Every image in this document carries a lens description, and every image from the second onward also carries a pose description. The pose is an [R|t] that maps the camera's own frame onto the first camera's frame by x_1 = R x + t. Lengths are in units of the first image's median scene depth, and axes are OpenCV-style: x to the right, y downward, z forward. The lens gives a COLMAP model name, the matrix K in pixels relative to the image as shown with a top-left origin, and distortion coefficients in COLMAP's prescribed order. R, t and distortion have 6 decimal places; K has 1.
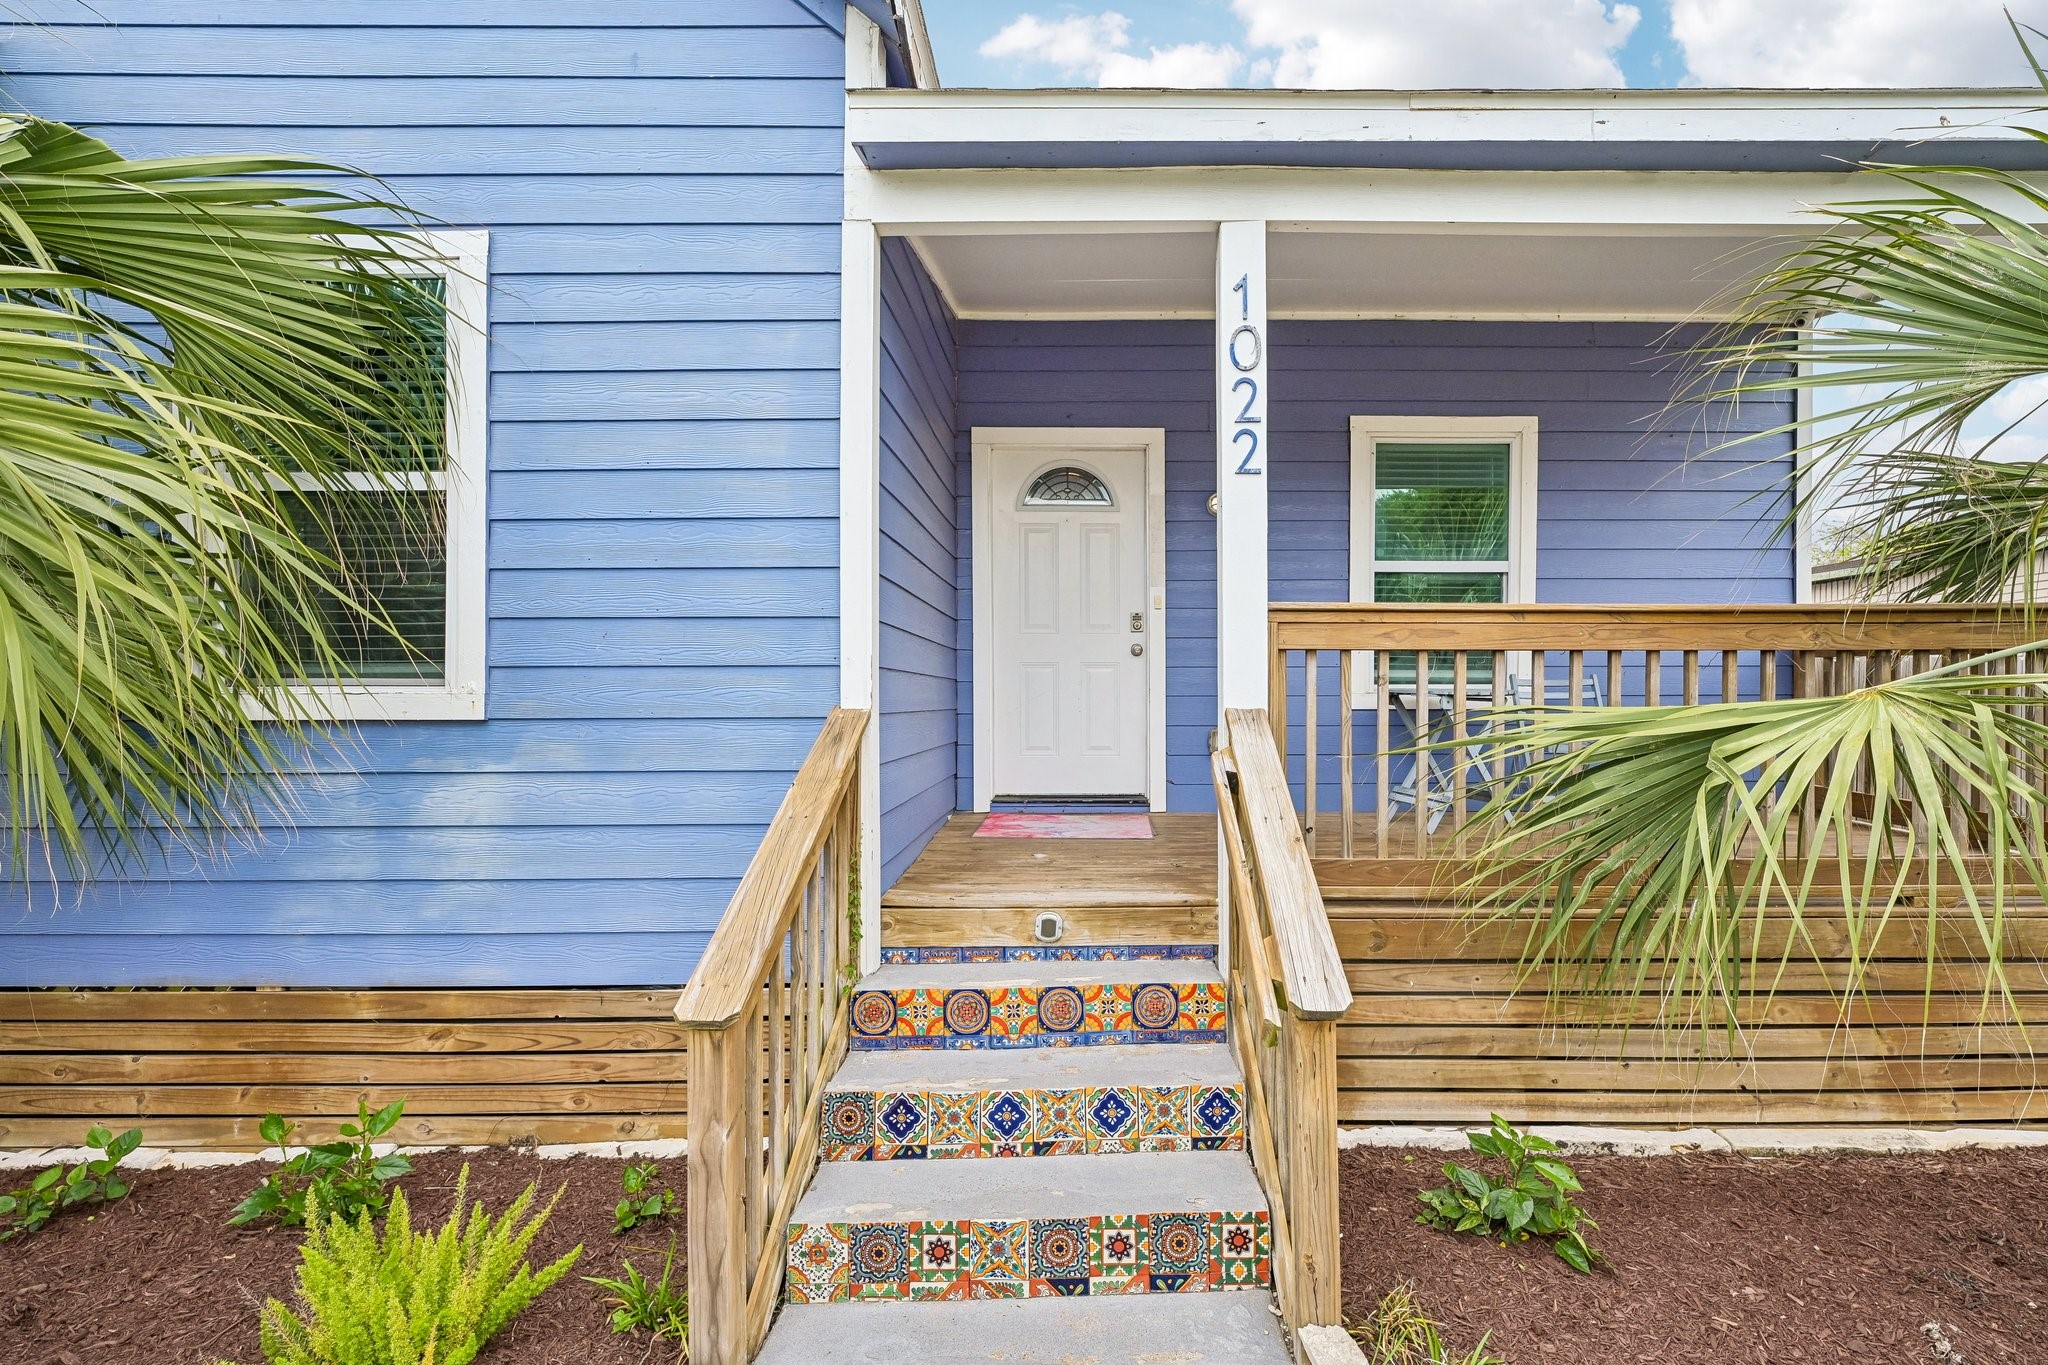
lens RADIAL K [[840.7, 0, 1088.1], [0, 840.7, 702.3], [0, 0, 1]] dist [-0.003146, -0.000213]
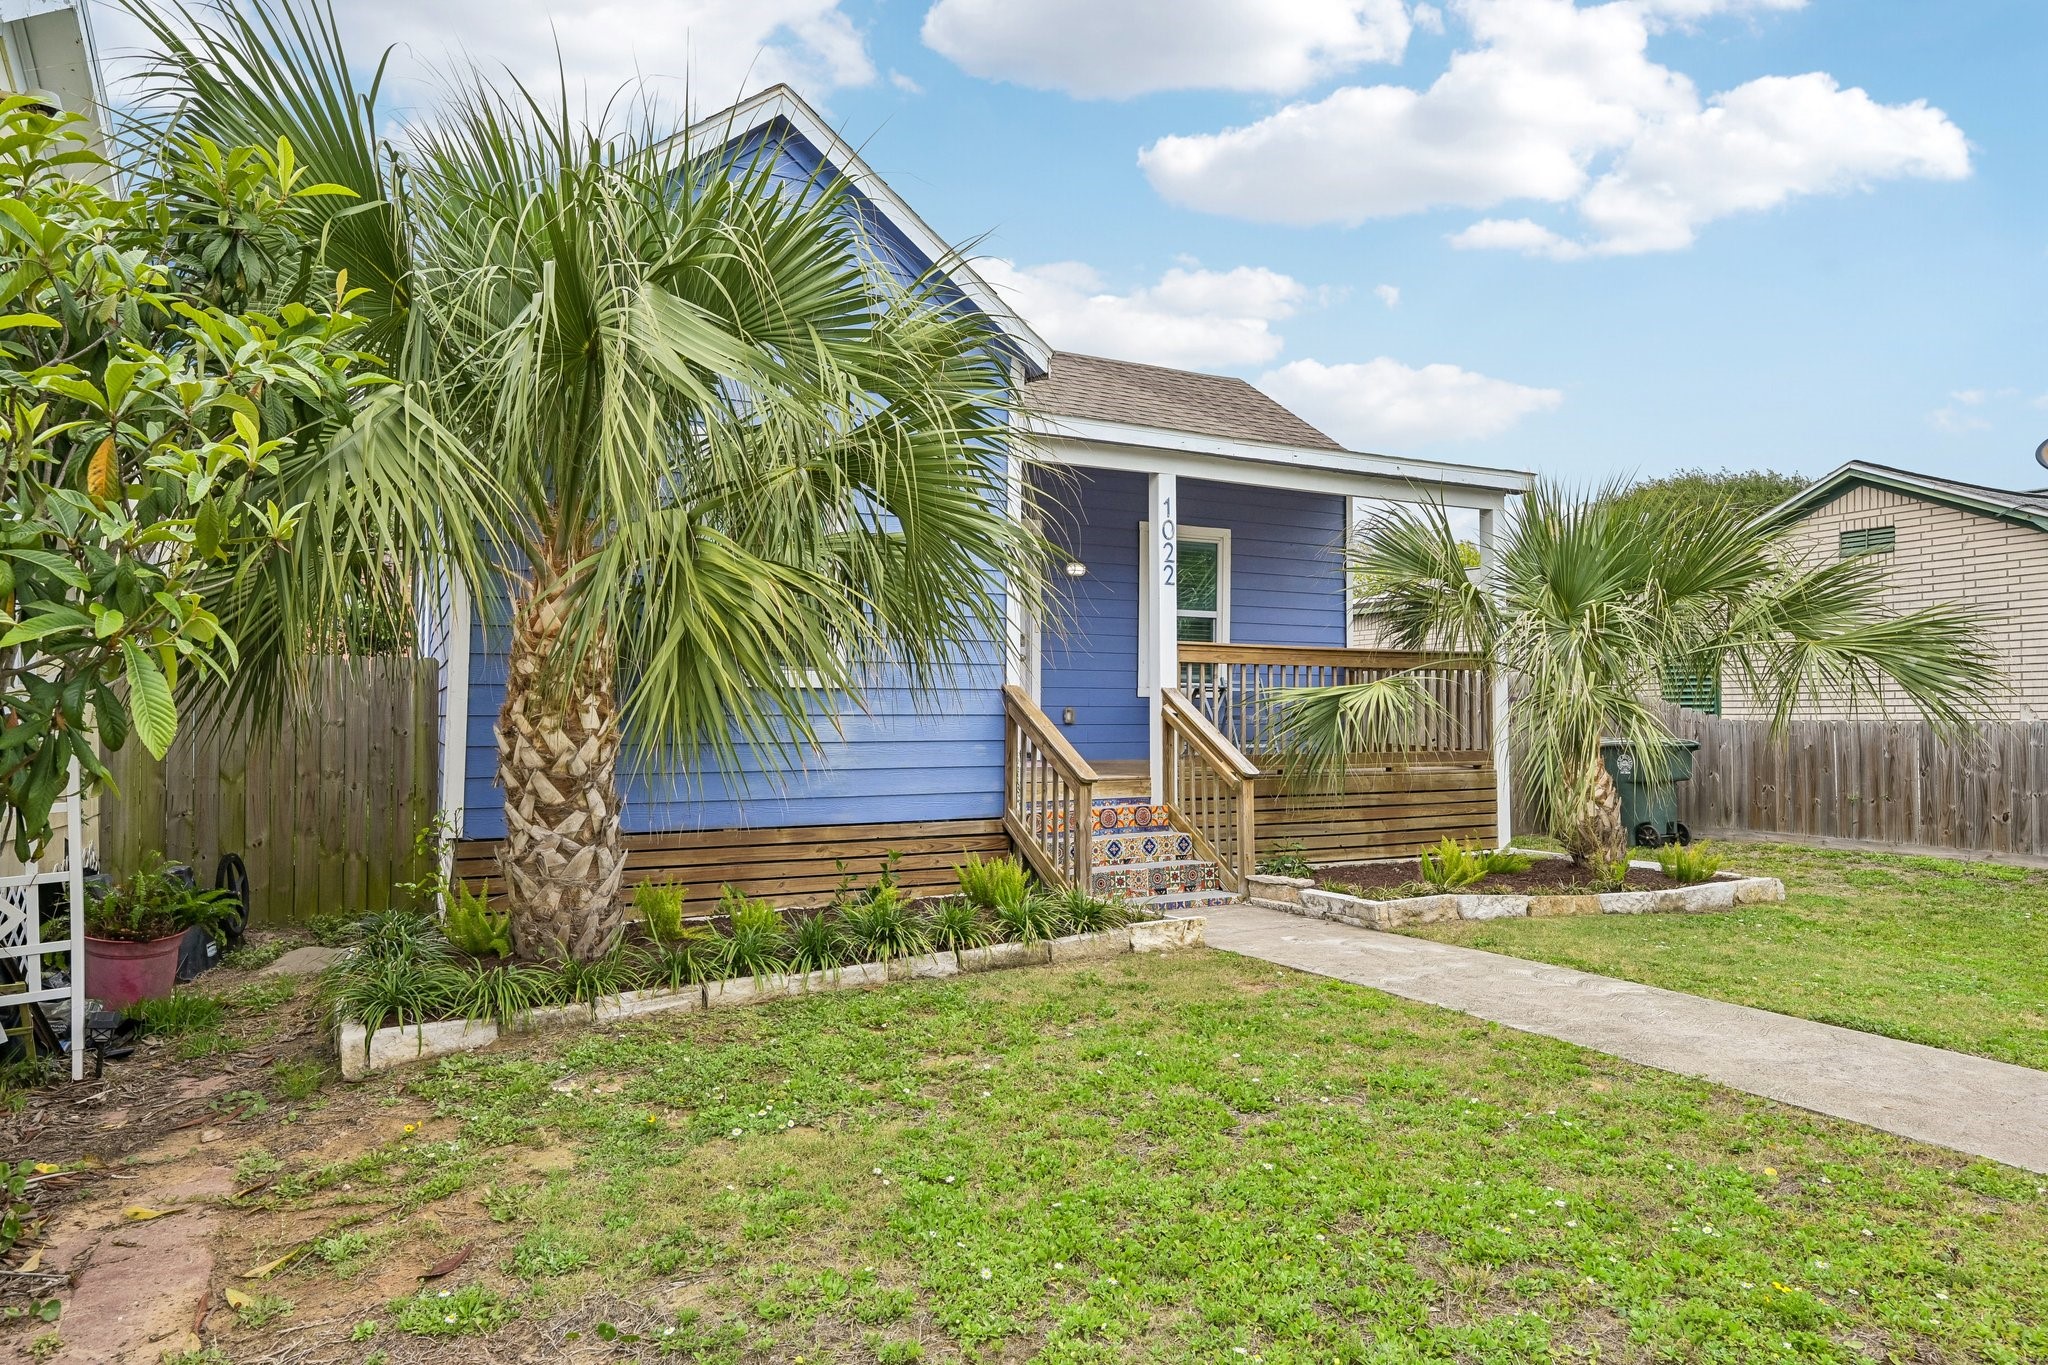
lens RADIAL K [[1266.0, 0, 1024.0], [0, 1266.0, 682.5], [0, 0, 1]] dist [0.000401, -0.000586]
pose [[0.889462, 0.016076, 0.456726, -1.716805], [-0.003241, 0.999578, -0.028871, 0.091893], [-0.456998, 0.024200, 0.889139, -1.854368]]
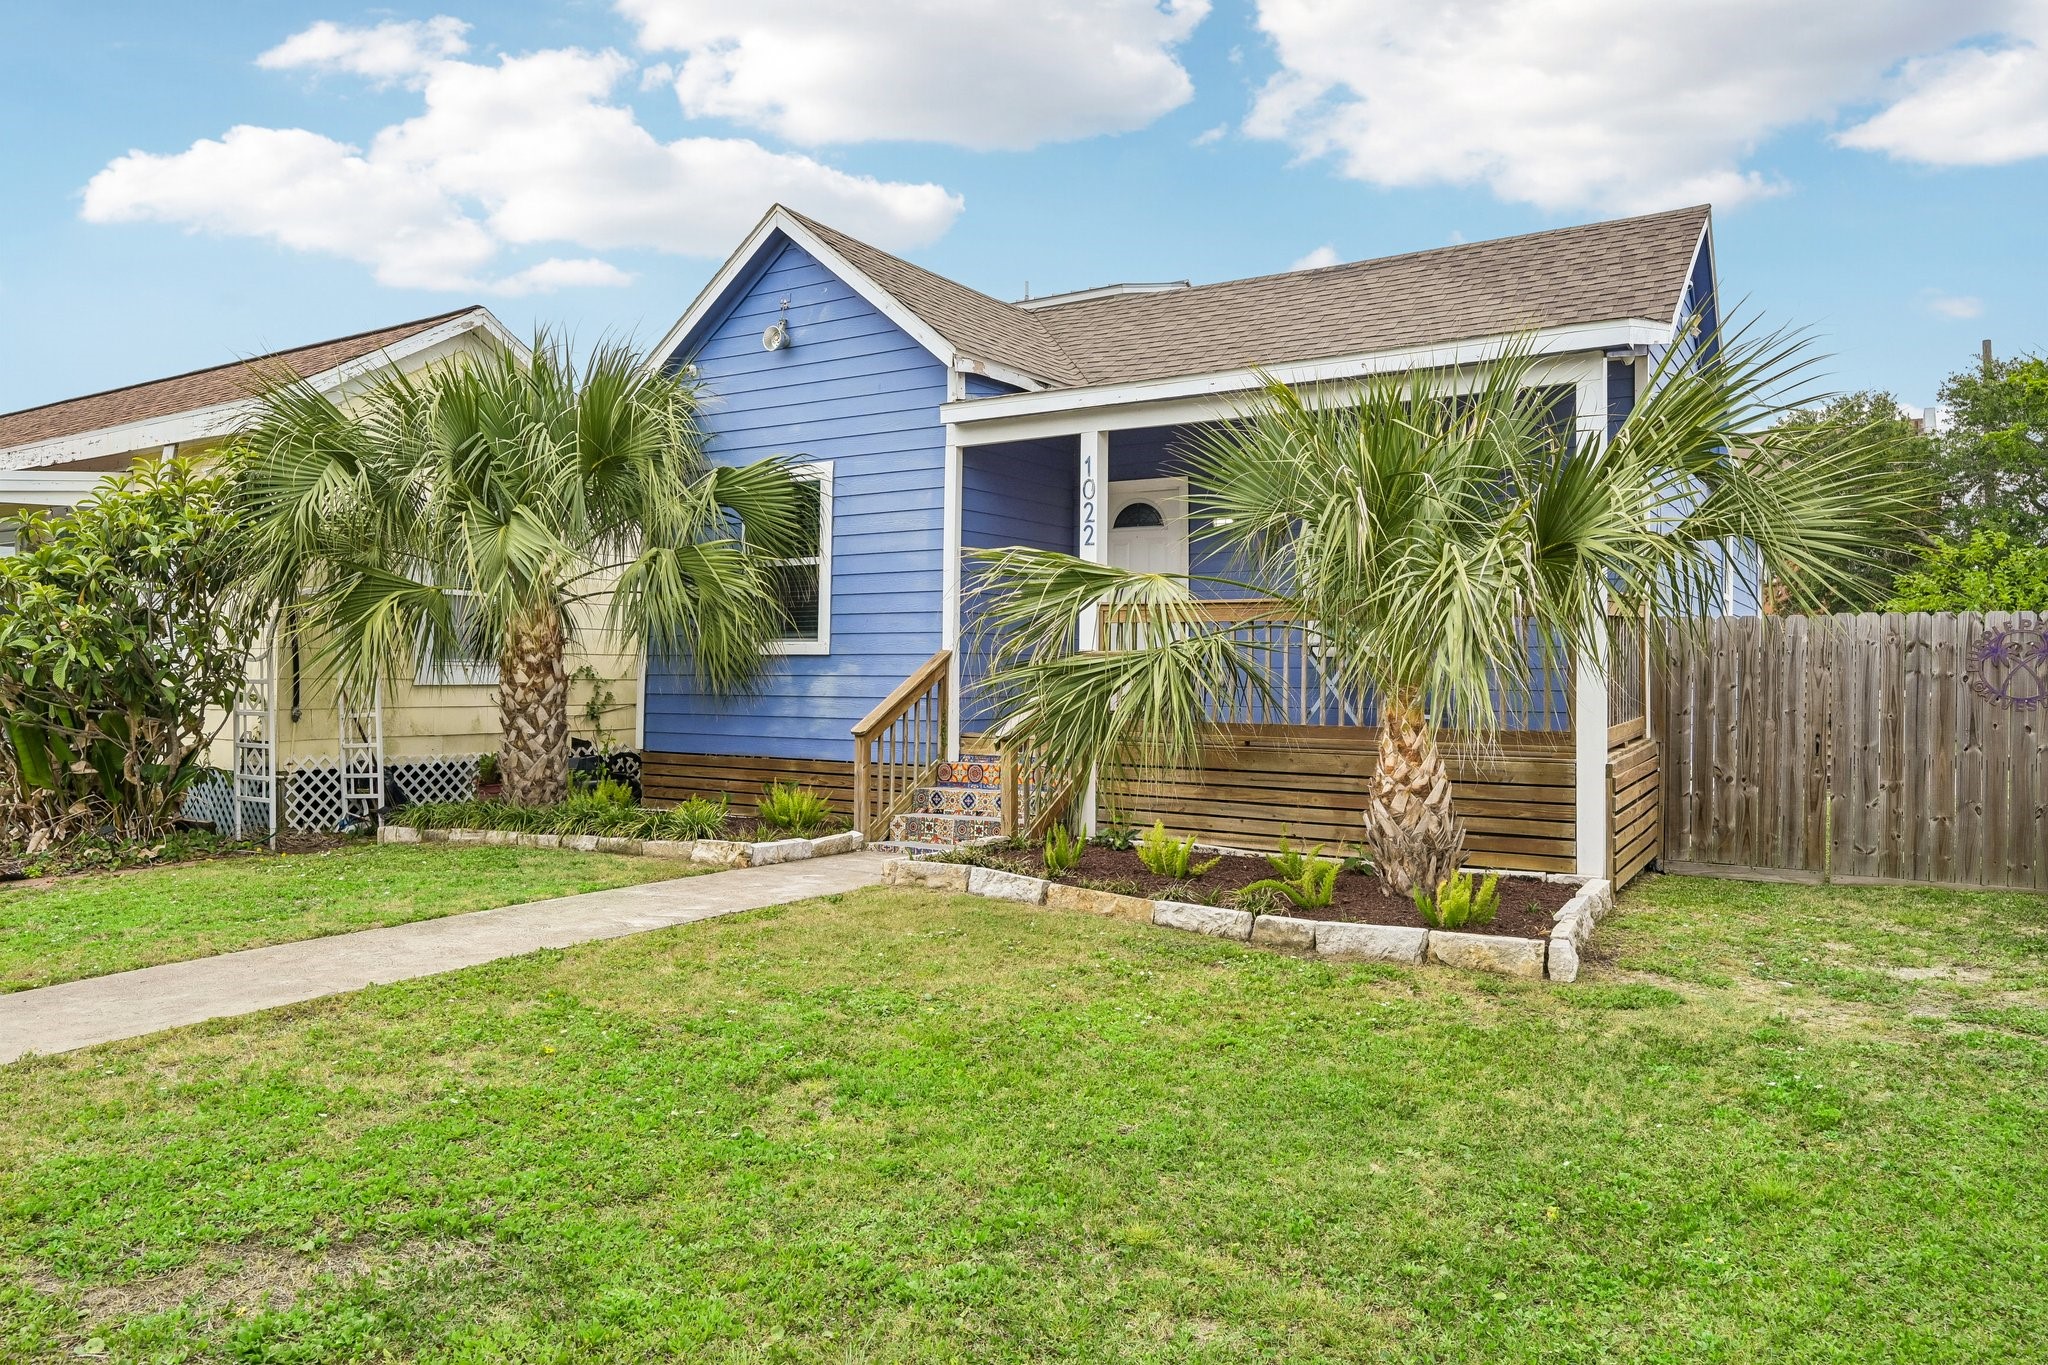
lens RADIAL K [[1351.2, 0, 1024.0], [0, 1351.2, 682.5], [0, 0, 1]] dist [0.000271, 0.000111]
pose [[0.836427, 0.012578, -0.547935, 2.017738], [-0.011062, 0.999920, 0.006067, 0.073123], [0.547967, 0.000987, 0.836499, -2.101198]]
